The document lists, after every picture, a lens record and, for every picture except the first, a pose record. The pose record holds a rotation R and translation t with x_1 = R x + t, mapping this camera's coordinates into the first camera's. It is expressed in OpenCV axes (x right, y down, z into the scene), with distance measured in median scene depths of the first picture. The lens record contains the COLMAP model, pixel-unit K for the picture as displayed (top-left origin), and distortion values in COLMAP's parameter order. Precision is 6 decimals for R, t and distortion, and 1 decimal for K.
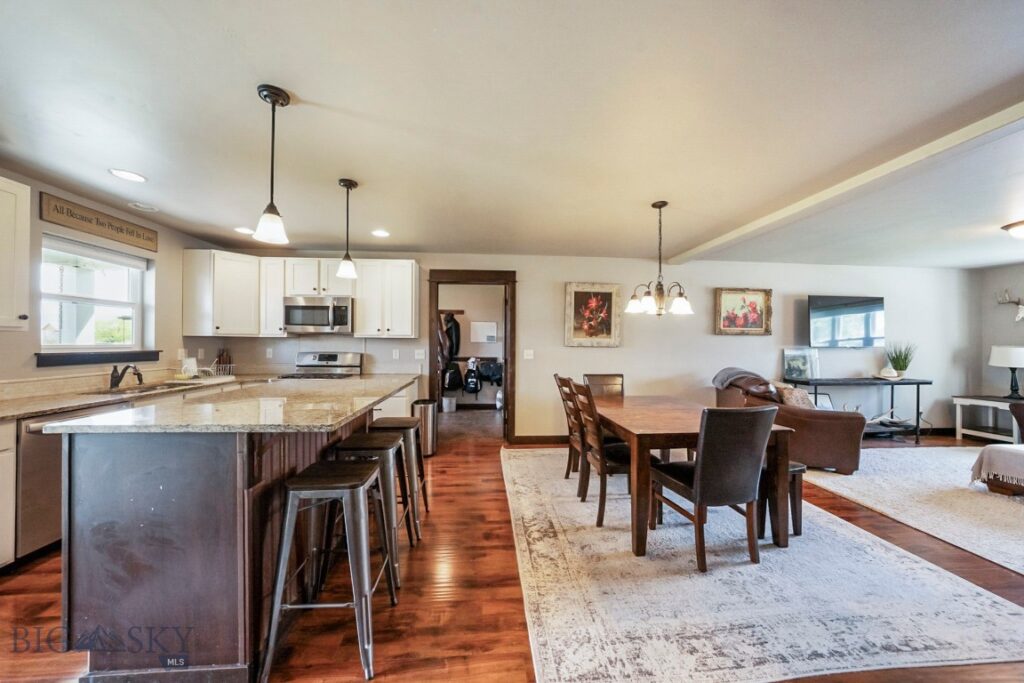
lens RADIAL K [[355.2, 0, 514.0], [0, 355.2, 341.2], [0, 0, 1]] dist [-0.028666, 0.006463]
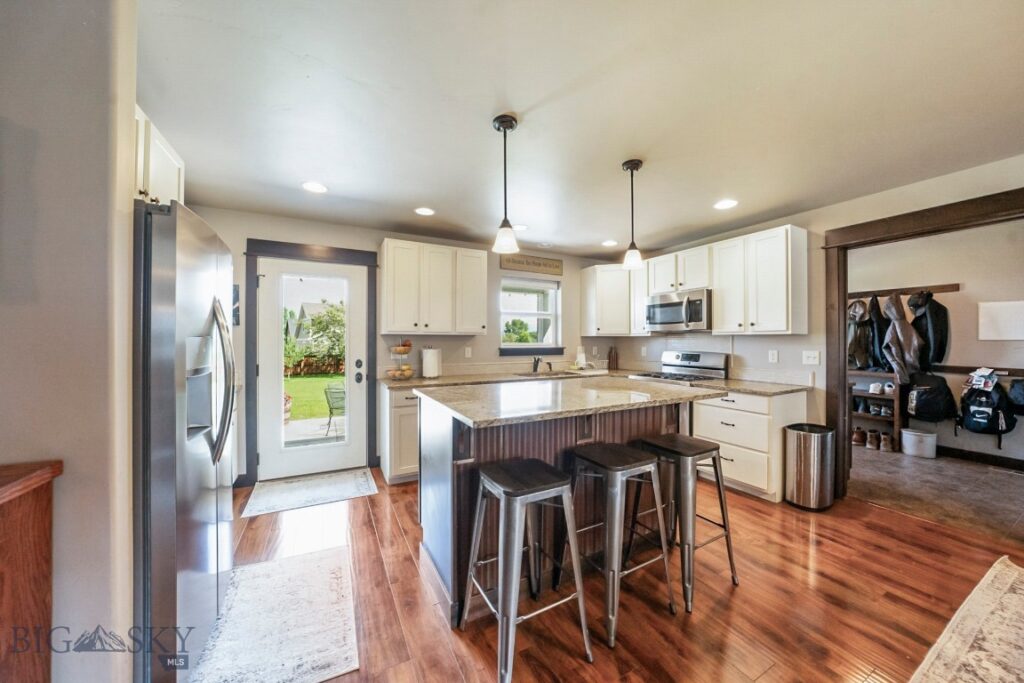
lens RADIAL K [[355.2, 0, 514.0], [0, 355.2, 341.2], [0, 0, 1]] dist [-0.028666, 0.006463]
pose [[0.391977, -0.002934, -0.919970, 0.196745], [0.005631, 0.999984, -0.000791, 0.003198], [0.919958, -0.004870, 0.391987, 0.301796]]
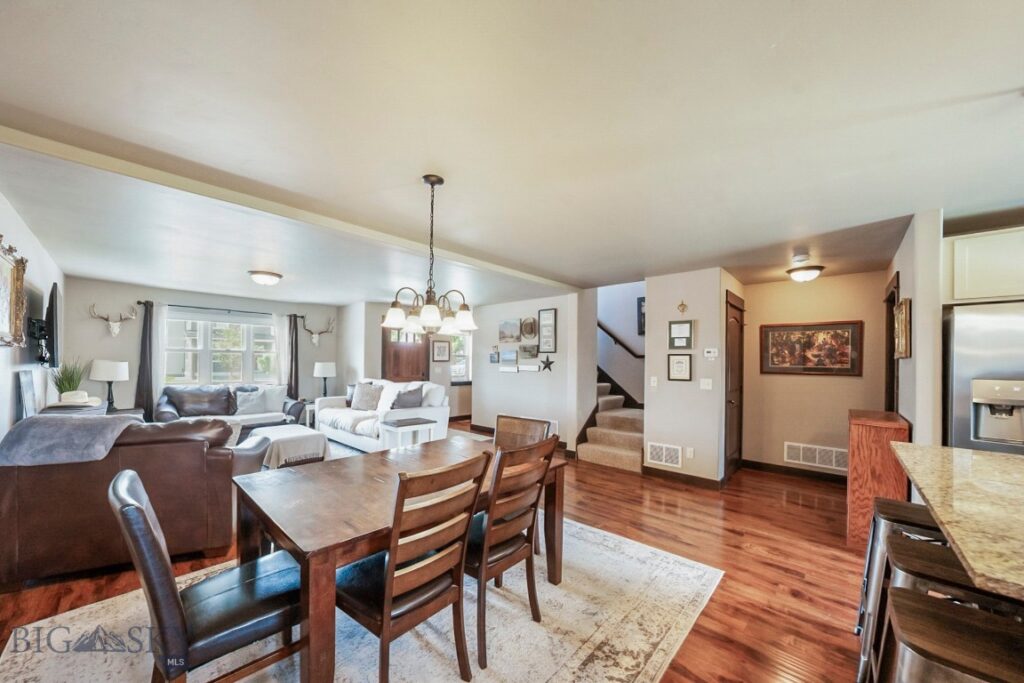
lens RADIAL K [[368.6, 0, 512.8], [0, 368.6, 359.8], [0, 0, 1]] dist [-0.030159, 0.006118]
pose [[-0.679858, -0.010824, 0.733264, -0.227773], [-0.020022, 0.999792, -0.003805, -0.013281], [-0.733070, -0.017269, -0.679934, 1.291506]]
